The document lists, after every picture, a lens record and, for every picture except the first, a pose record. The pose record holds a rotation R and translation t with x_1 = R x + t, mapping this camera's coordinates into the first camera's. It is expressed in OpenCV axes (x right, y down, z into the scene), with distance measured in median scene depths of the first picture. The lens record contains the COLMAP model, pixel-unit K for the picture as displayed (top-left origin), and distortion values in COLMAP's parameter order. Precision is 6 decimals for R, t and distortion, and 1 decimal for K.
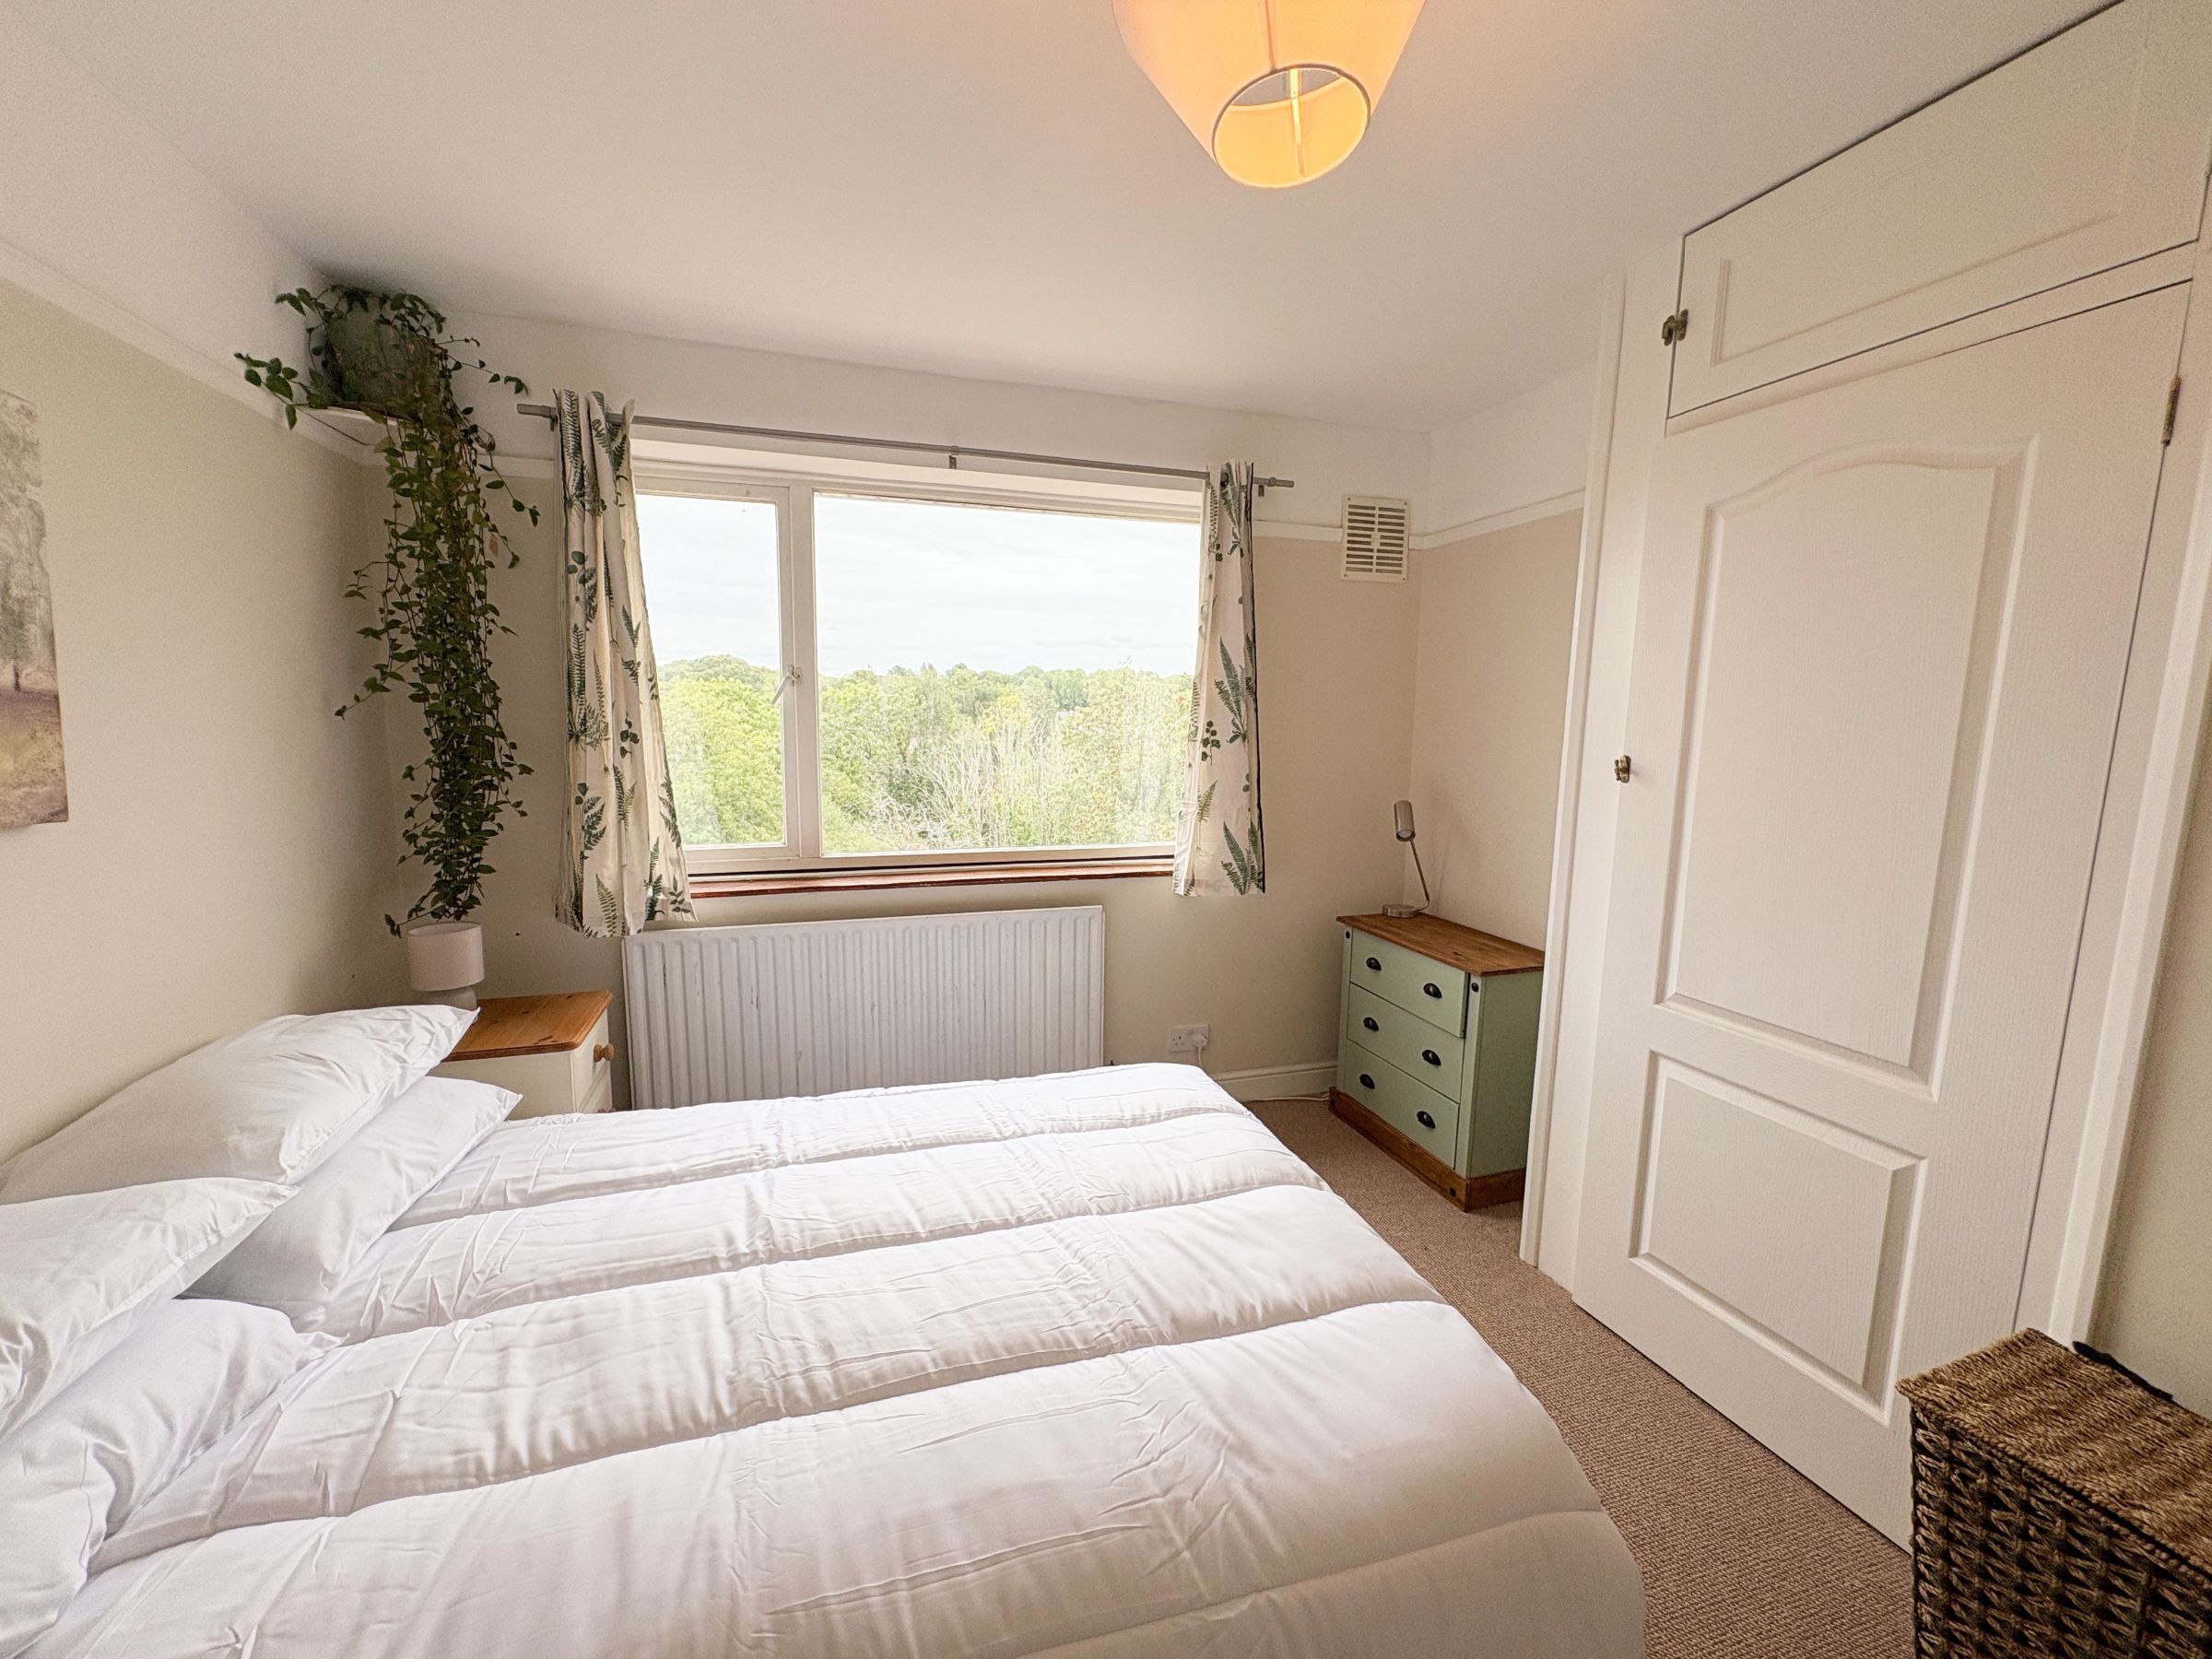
lens RADIAL K [[880.6, 0, 1111.2], [0, 880.6, 840.1], [0, 0, 1]] dist [0.001890, -0.000237]
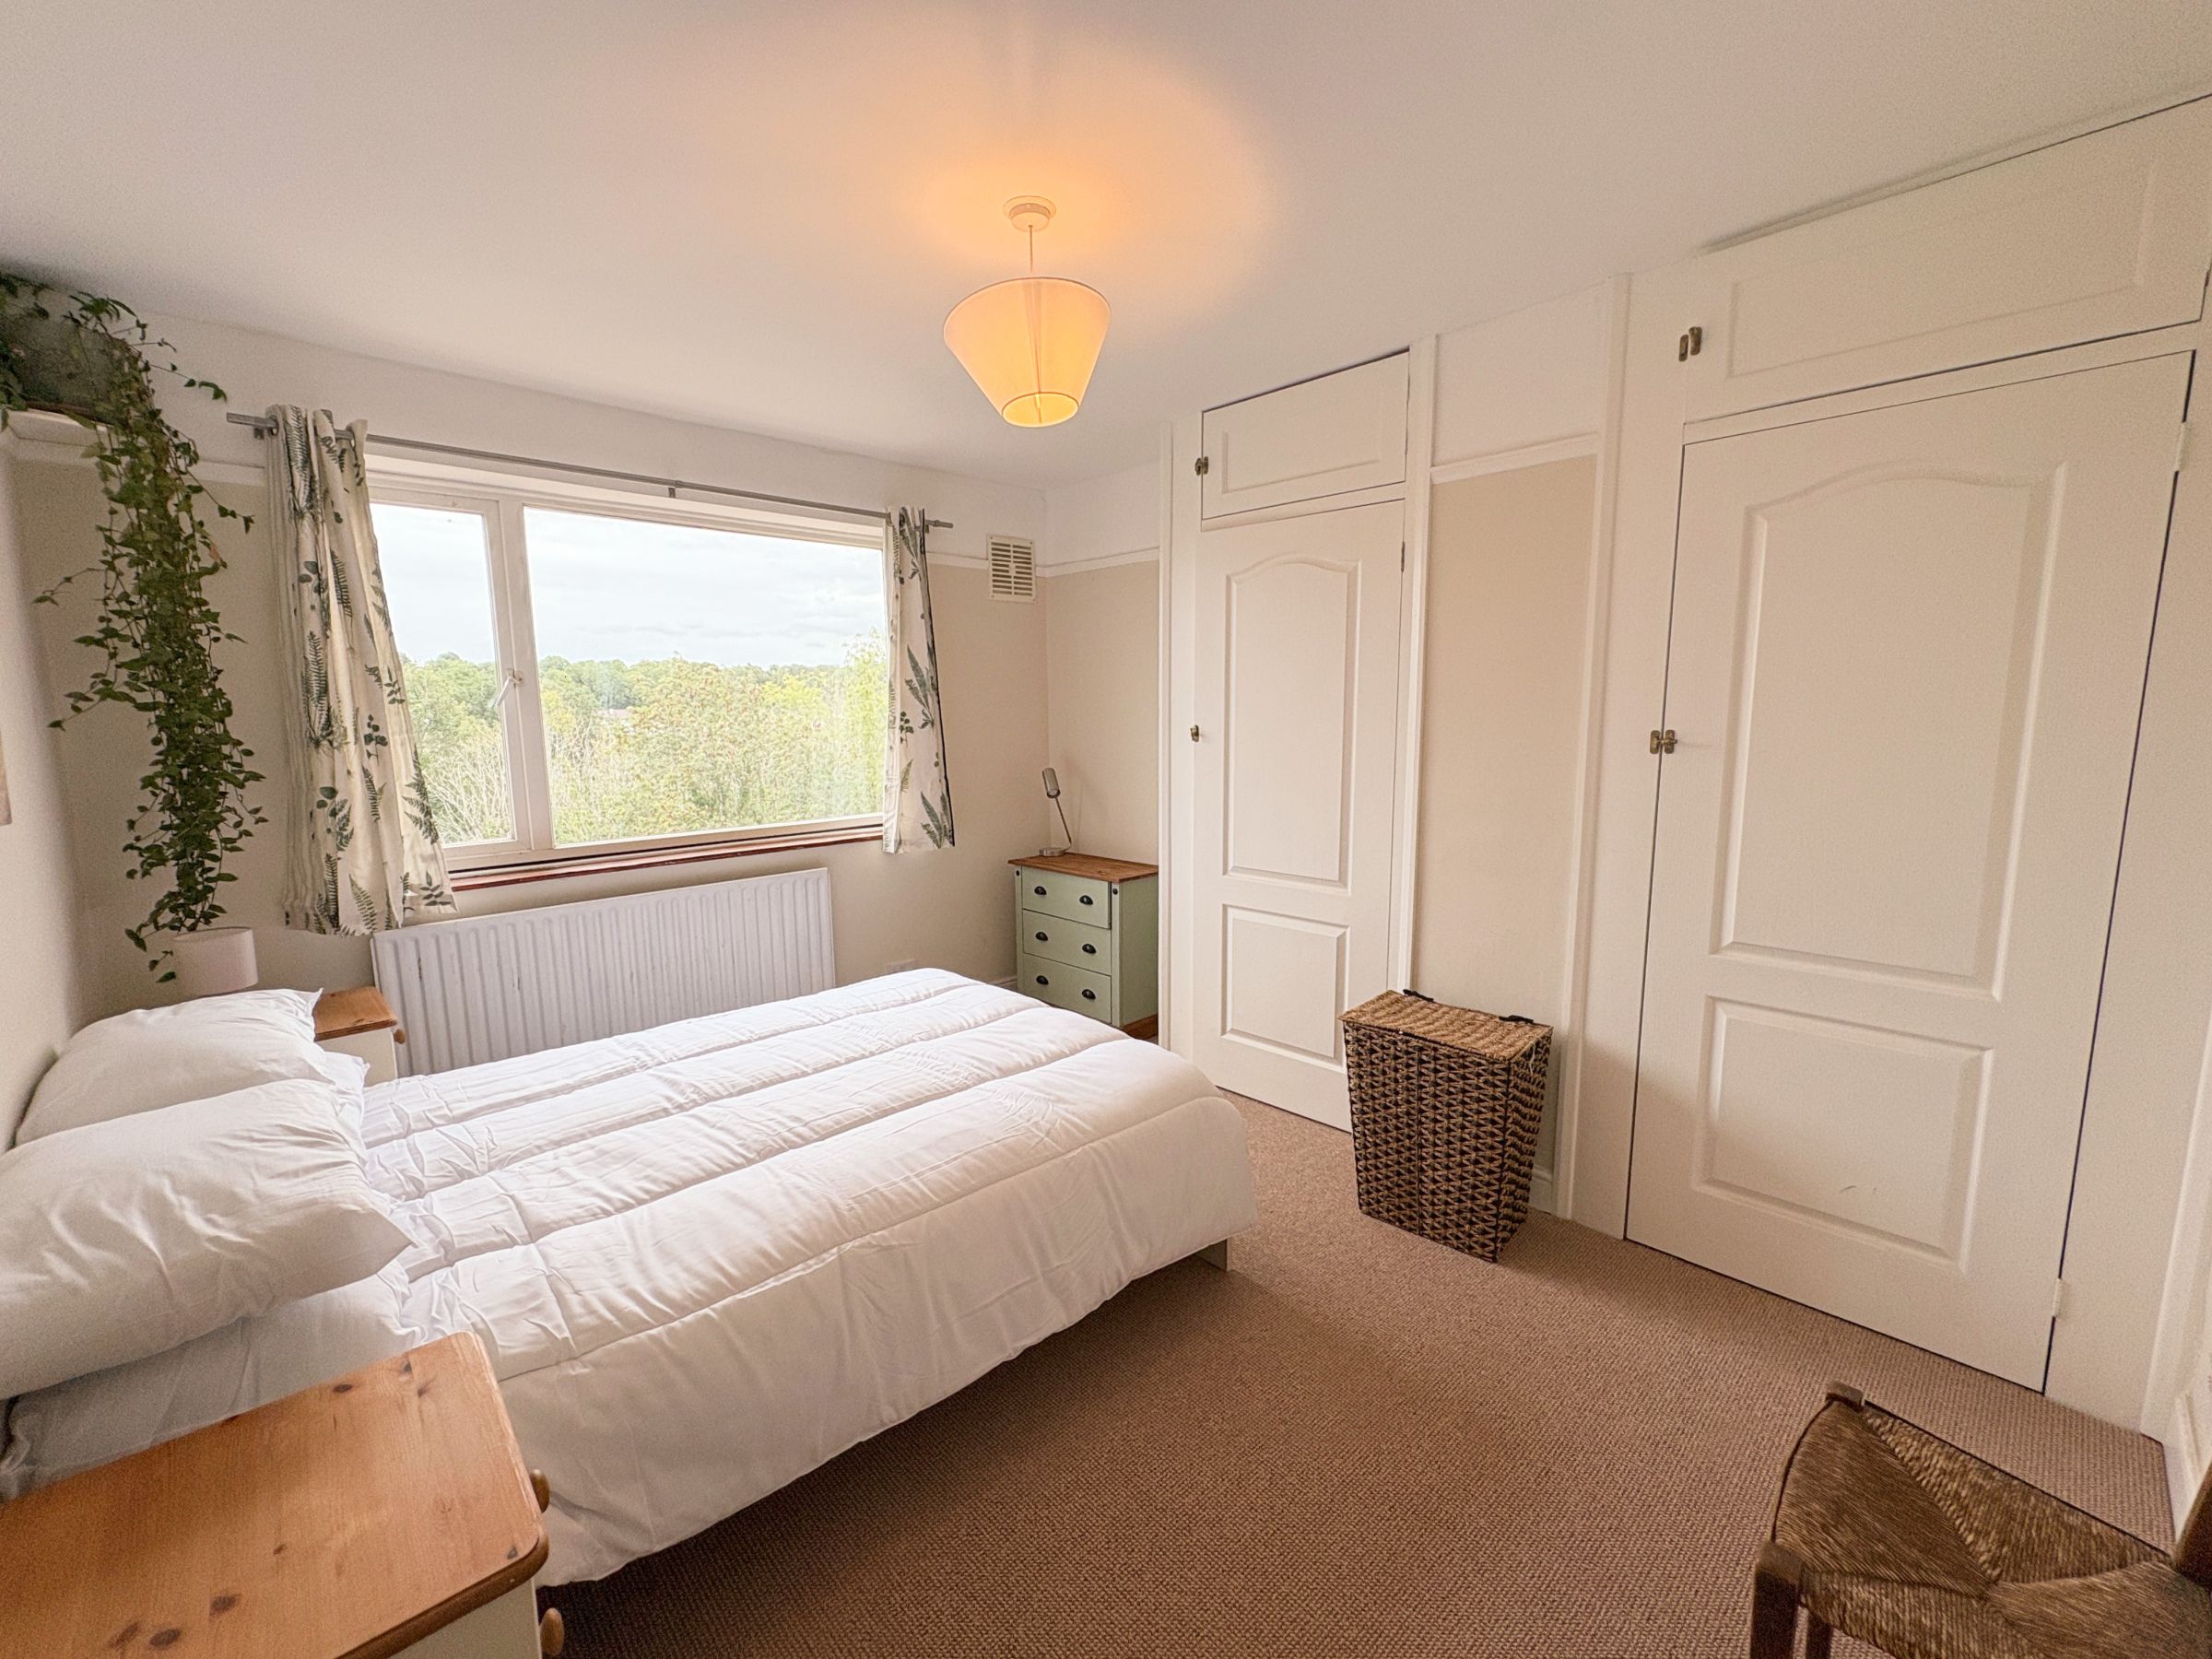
lens RADIAL K [[880.6, 0, 1107.3], [0, 880.6, 862.3], [0, 0, 1]] dist [0.001890, -0.000237]
pose [[0.899256, -0.098808, 0.426118, -0.244625], [0.084819, 0.995052, 0.051734, 0.050771], [-0.429121, -0.010379, 0.903187, -0.348390]]
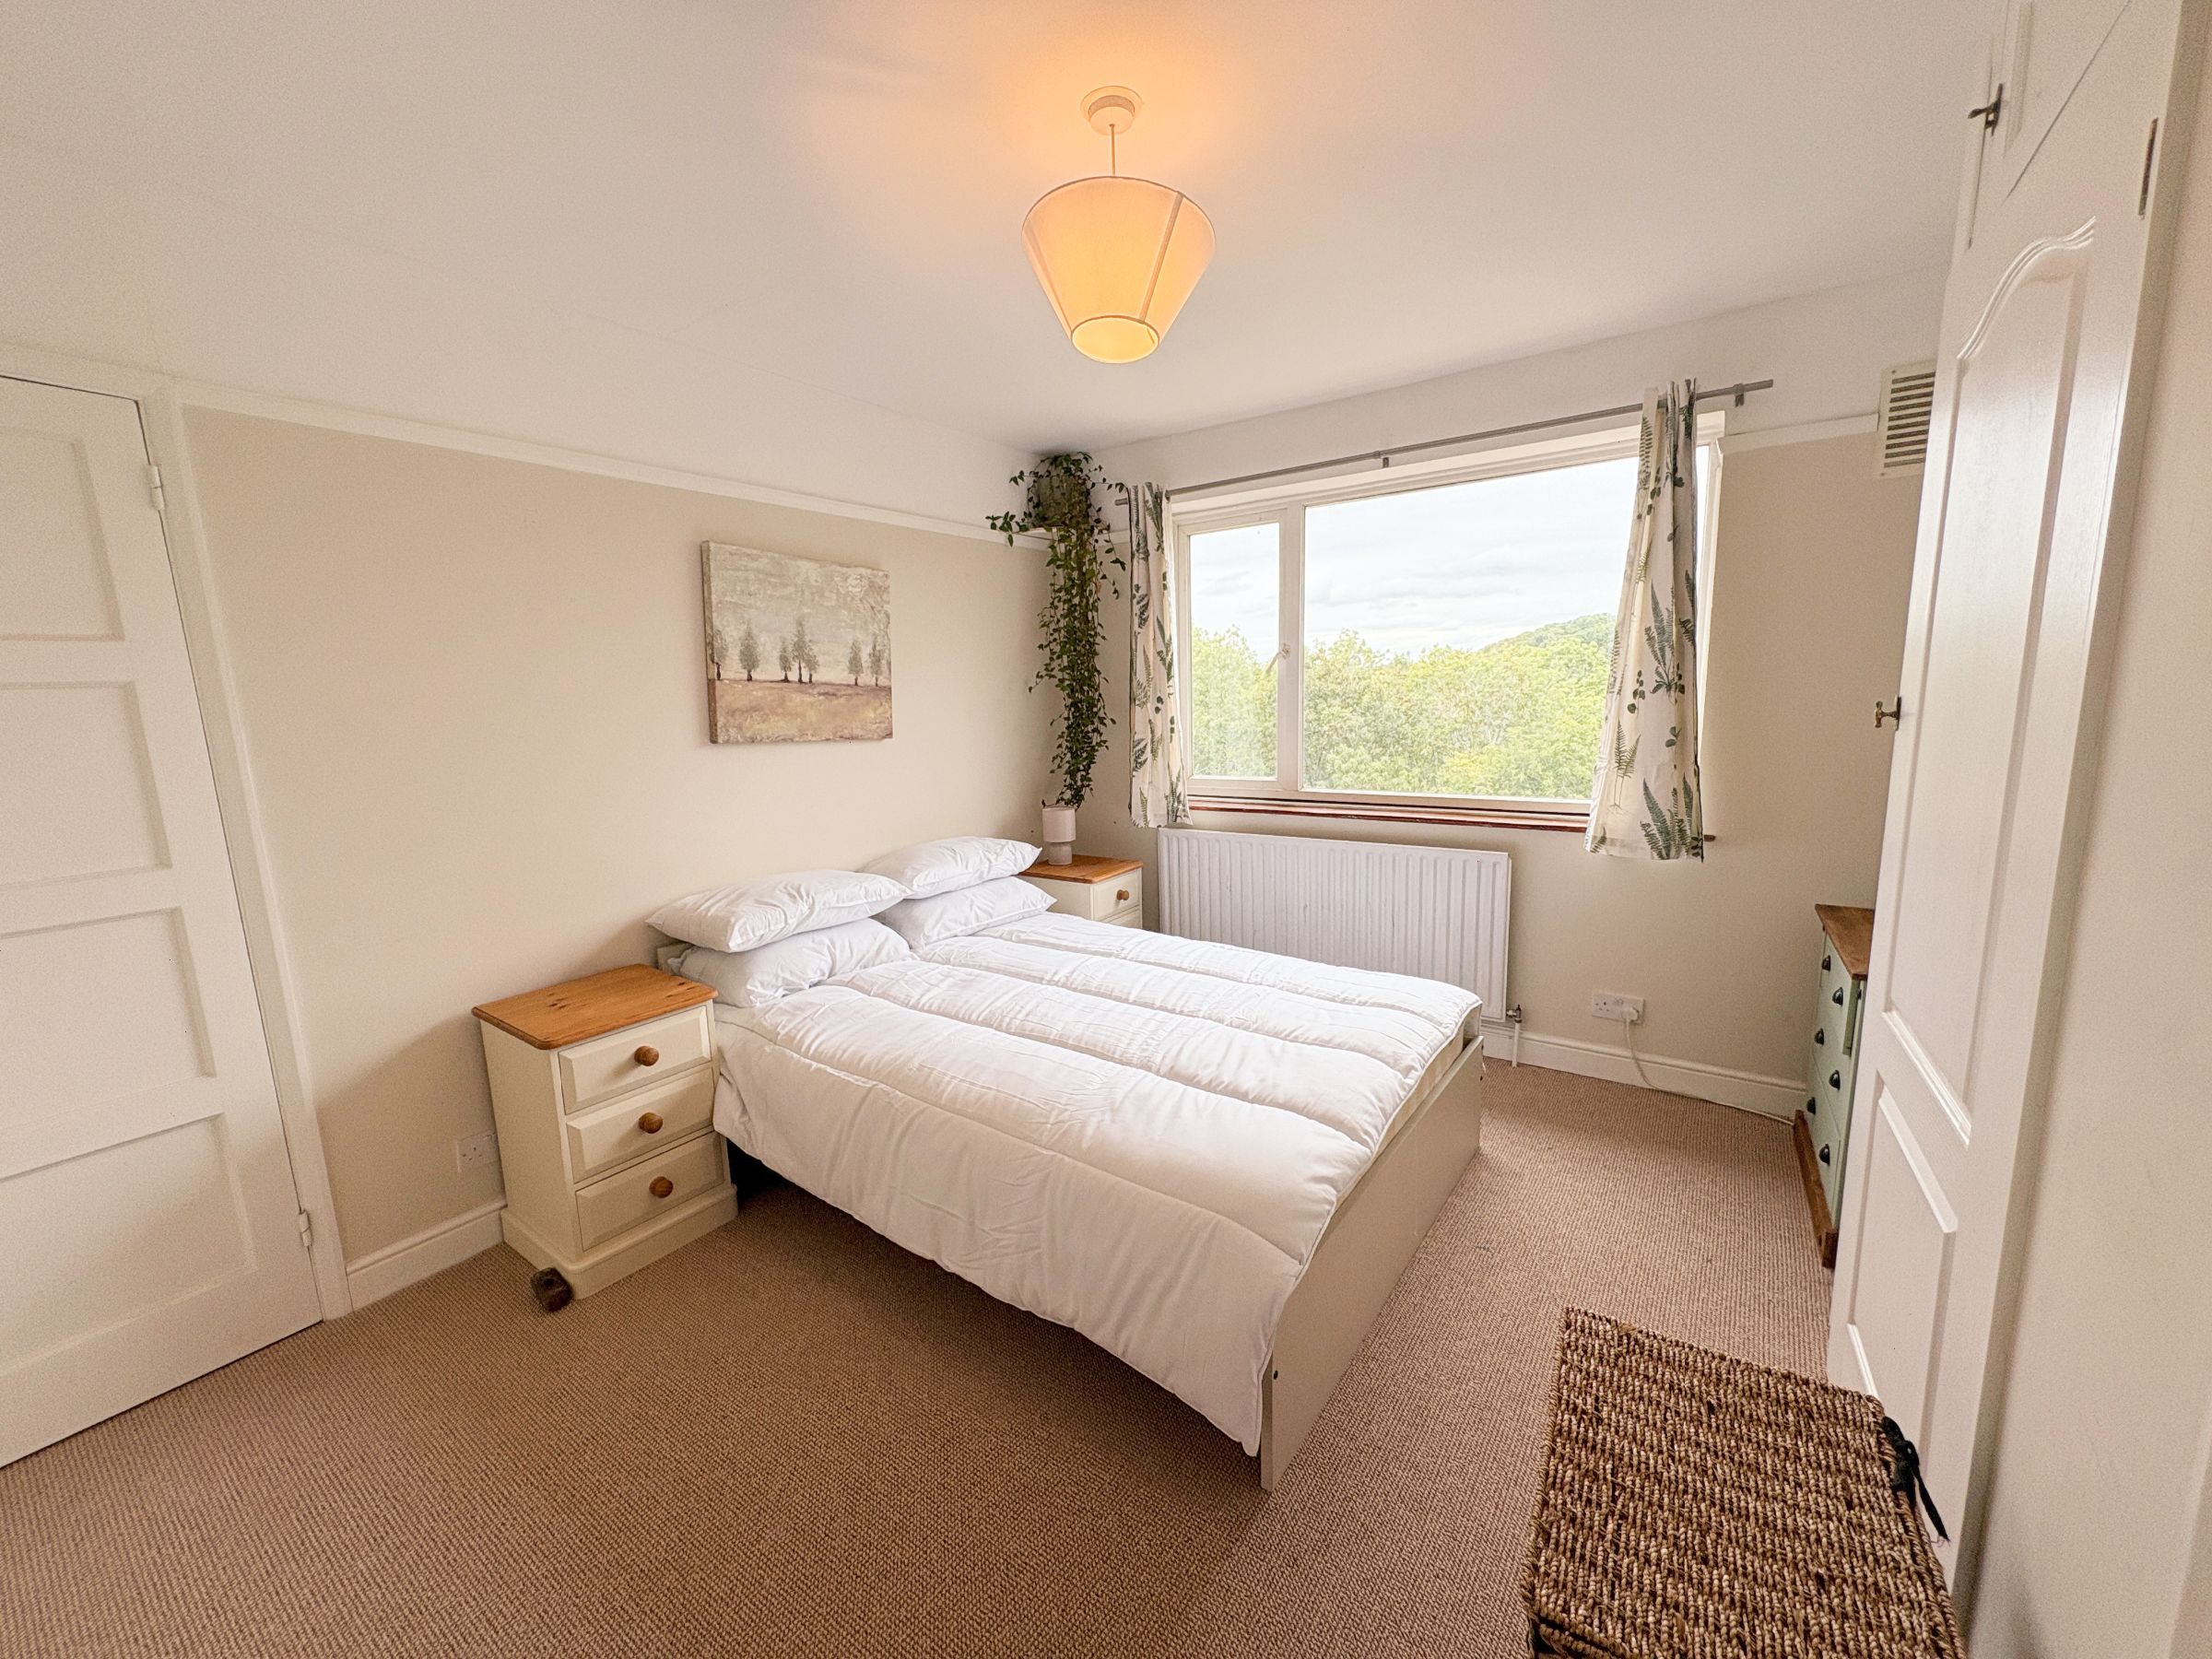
lens RADIAL K [[880.6, 0, 1111.6], [0, 880.6, 845.9], [0, 0, 1]] dist [0.001890, -0.000237]
pose [[0.614236, 0.107570, -0.781756, 0.694404], [-0.072322, 0.994170, 0.079974, 0.022040], [0.785801, 0.007416, 0.618435, -0.029940]]
